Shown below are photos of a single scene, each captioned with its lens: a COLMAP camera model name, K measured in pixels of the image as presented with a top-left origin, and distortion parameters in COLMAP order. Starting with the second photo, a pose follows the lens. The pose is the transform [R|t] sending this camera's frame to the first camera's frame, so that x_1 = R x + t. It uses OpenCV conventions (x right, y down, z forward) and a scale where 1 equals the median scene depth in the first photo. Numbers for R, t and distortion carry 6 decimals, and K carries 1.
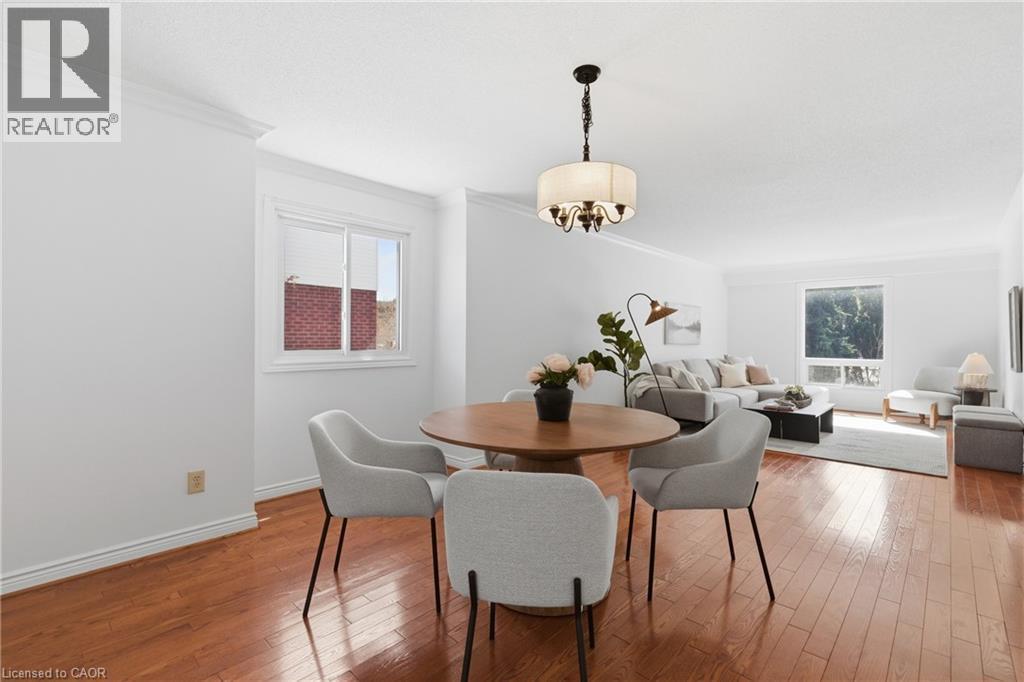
lens RADIAL K [[469.0, 0, 522.5], [0, 469.0, 337.6], [0, 0, 1]] dist [-0.002847, 0.000413]
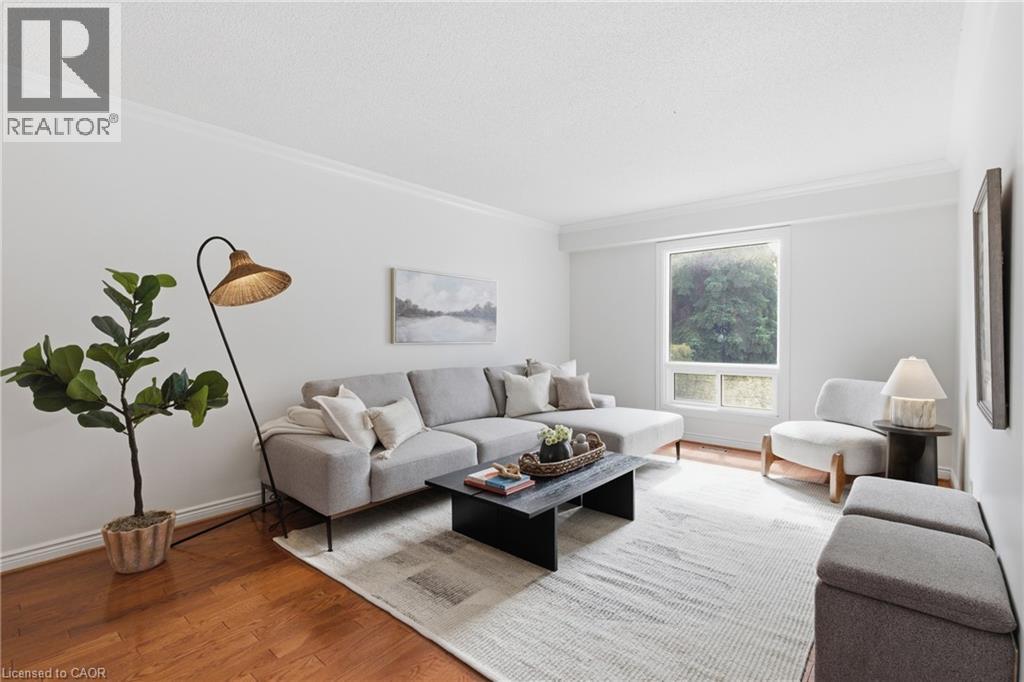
lens RADIAL K [[469.0, 0, 530.0], [0, 469.0, 338.0], [0, 0, 1]] dist [-0.002847, 0.000413]
pose [[0.999066, -0.007427, 0.042578, 0.476075], [0.006759, 0.999852, 0.015810, 0.000370], [-0.042689, -0.015507, 0.998968, 0.455611]]
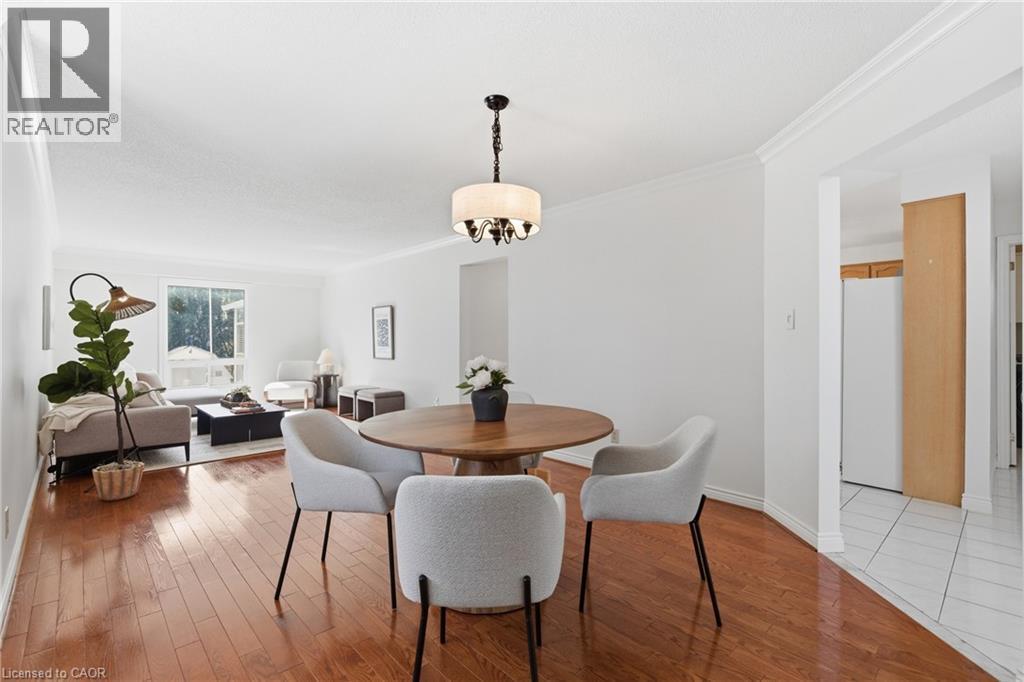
lens RADIAL K [[469.0, 0, 530.7], [0, 469.0, 346.5], [0, 0, 1]] dist [-0.002847, 0.000413]
pose [[0.052457, -0.023298, 0.998351, -0.332888], [-0.001226, 0.999726, 0.023394, -0.006082], [-0.998622, -0.002451, 0.052414, 0.301965]]
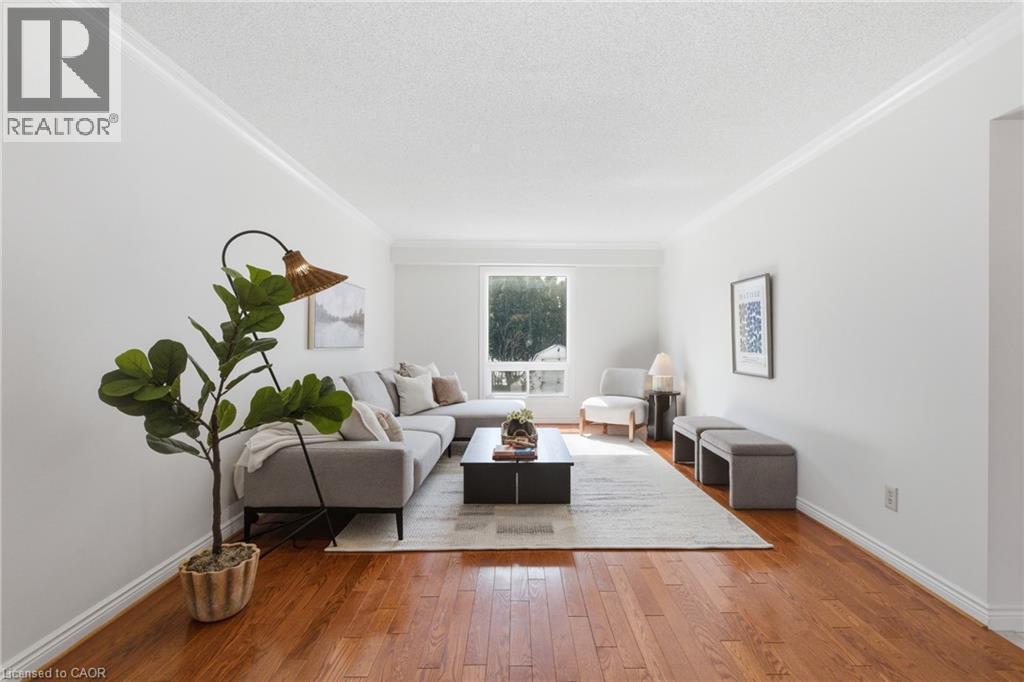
lens RADIAL K [[469.0, 0, 519.4], [0, 469.0, 334.1], [0, 0, 1]] dist [-0.002847, 0.000413]
pose [[0.731805, 0.003709, 0.681504, 0.120856], [-0.000225, 0.999986, -0.005200, 0.000305], [-0.681514, 0.003652, 0.731796, 0.468295]]
